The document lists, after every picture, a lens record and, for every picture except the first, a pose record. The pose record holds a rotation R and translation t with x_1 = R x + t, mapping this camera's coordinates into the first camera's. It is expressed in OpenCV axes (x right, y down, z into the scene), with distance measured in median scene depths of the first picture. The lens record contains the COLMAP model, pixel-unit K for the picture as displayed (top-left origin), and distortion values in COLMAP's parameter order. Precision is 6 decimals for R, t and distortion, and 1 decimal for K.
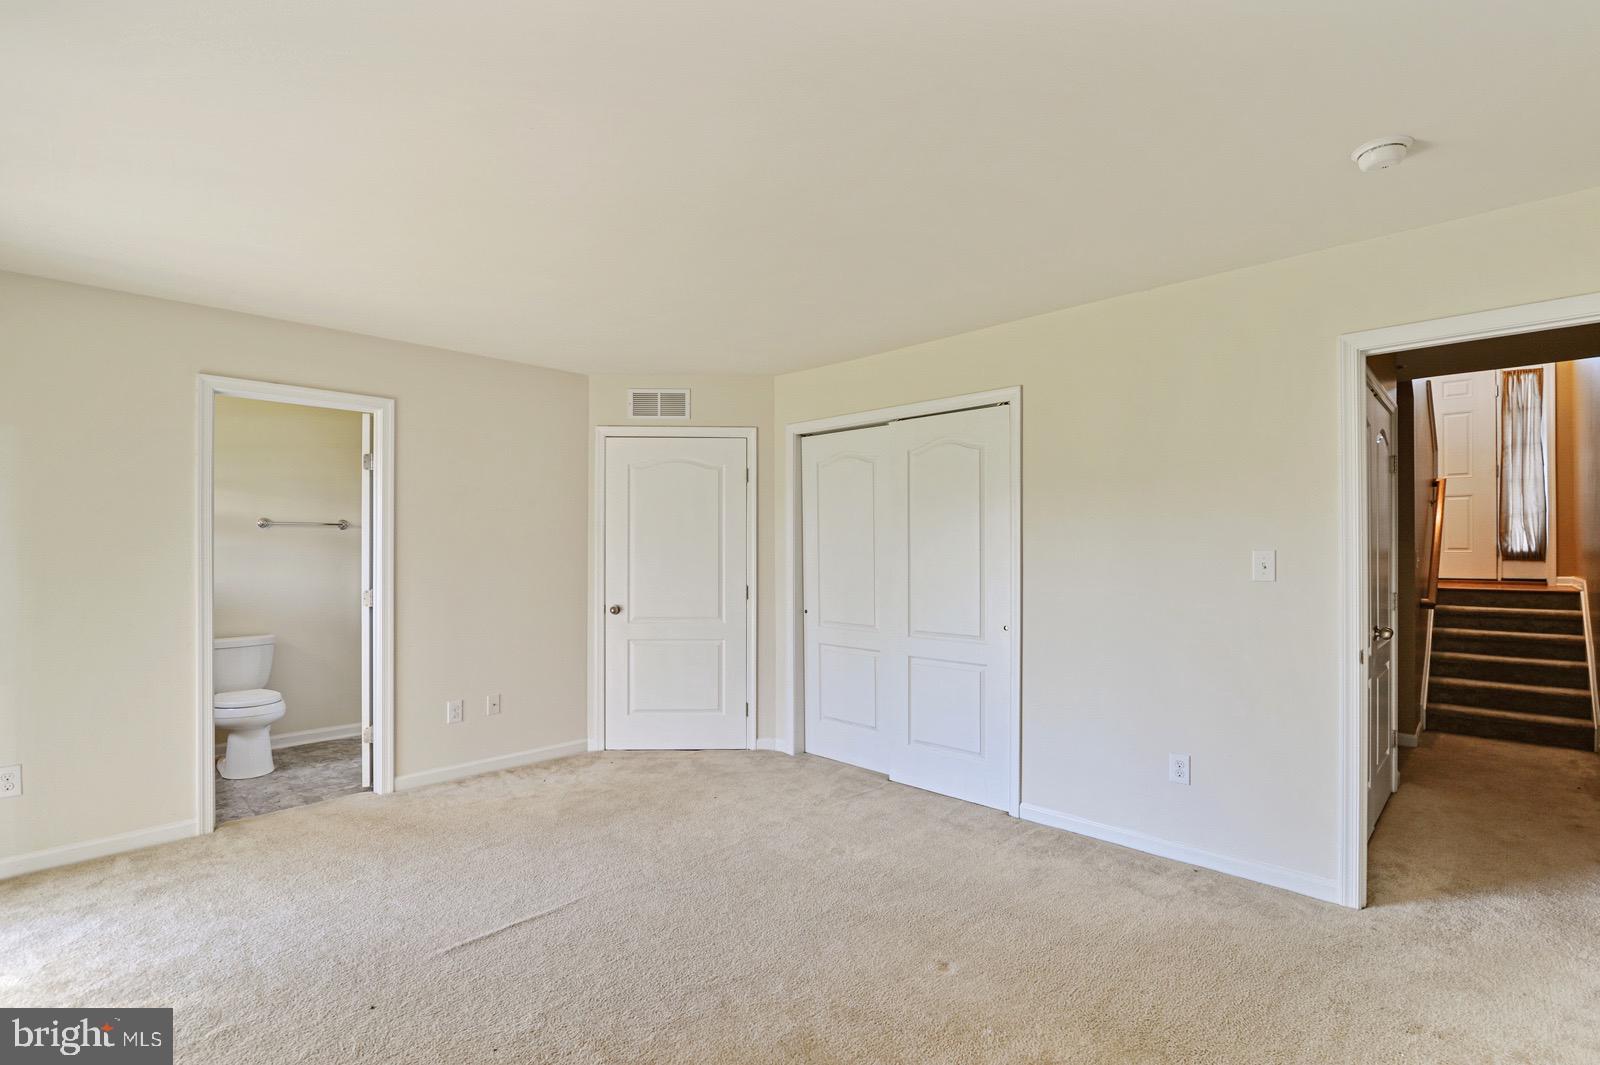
lens RADIAL K [[758.9, 0, 803.0], [0, 758.9, 542.7], [0, 0, 1]] dist [-0.000530, -0.000117]
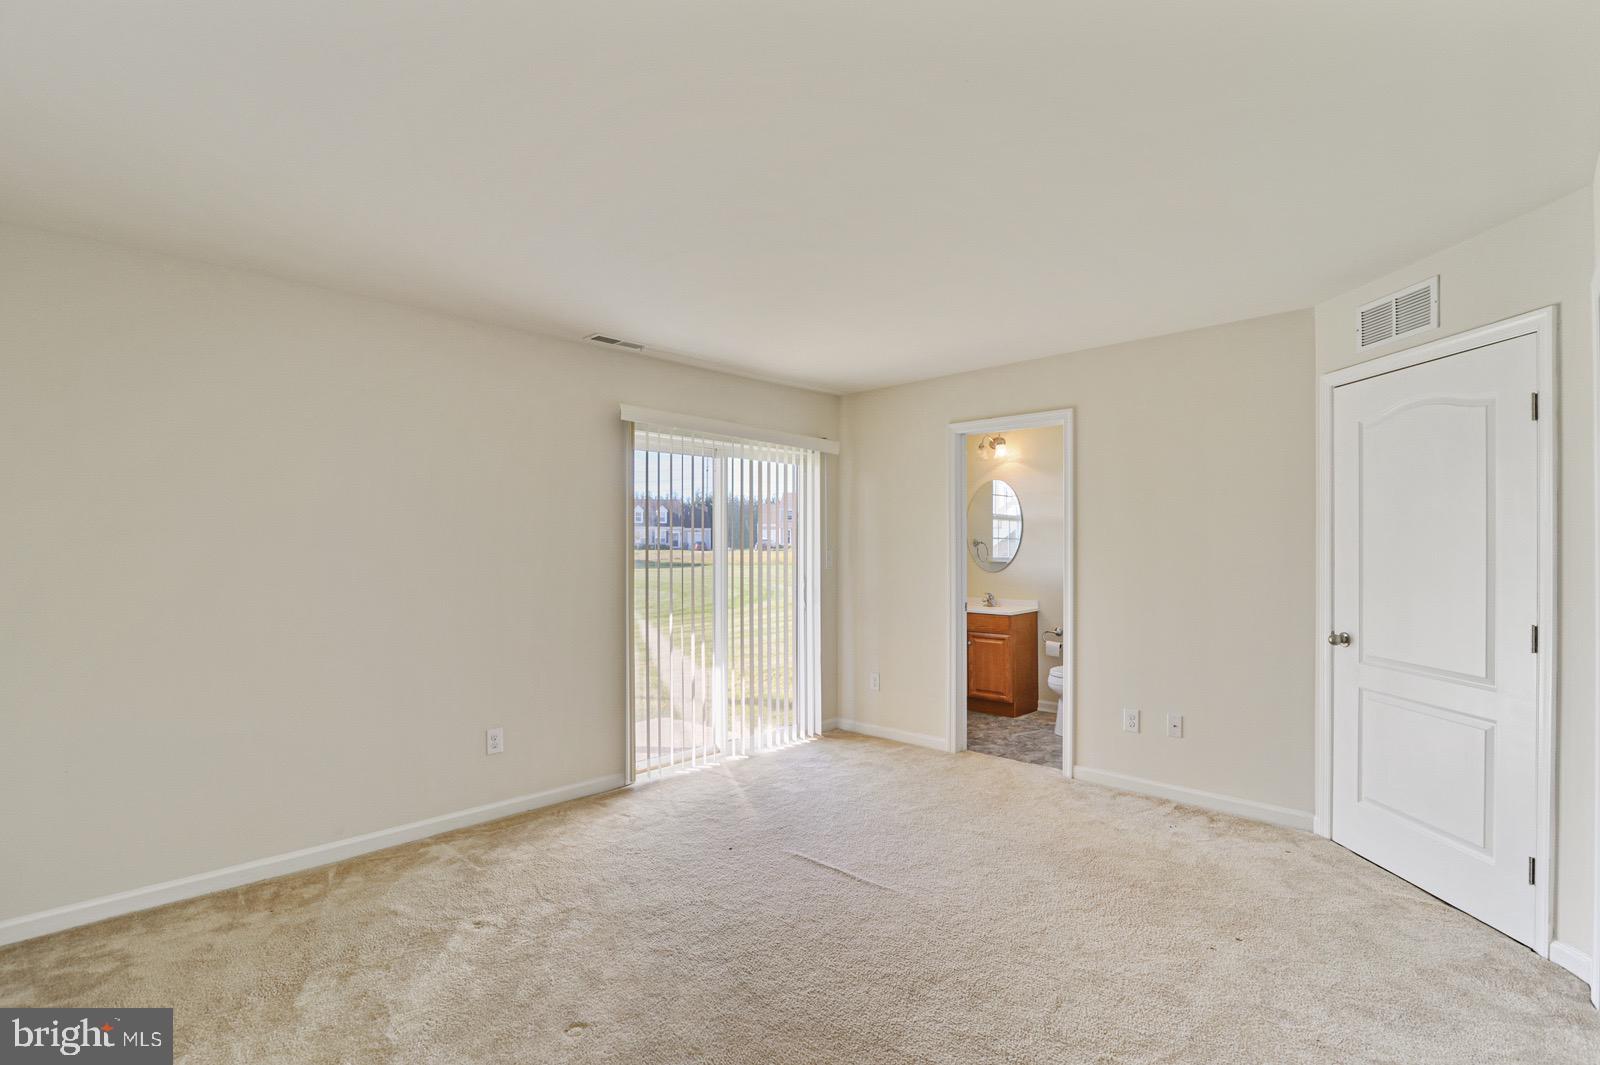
lens RADIAL K [[758.9, 0, 803.5], [0, 758.9, 536.8], [0, 0, 1]] dist [-0.000530, -0.000117]
pose [[-0.000659, -0.013027, -0.999915, 0.437365], [0.005640, 0.999899, -0.013031, 0.002590], [0.999984, -0.005649, -0.000585, 0.522007]]
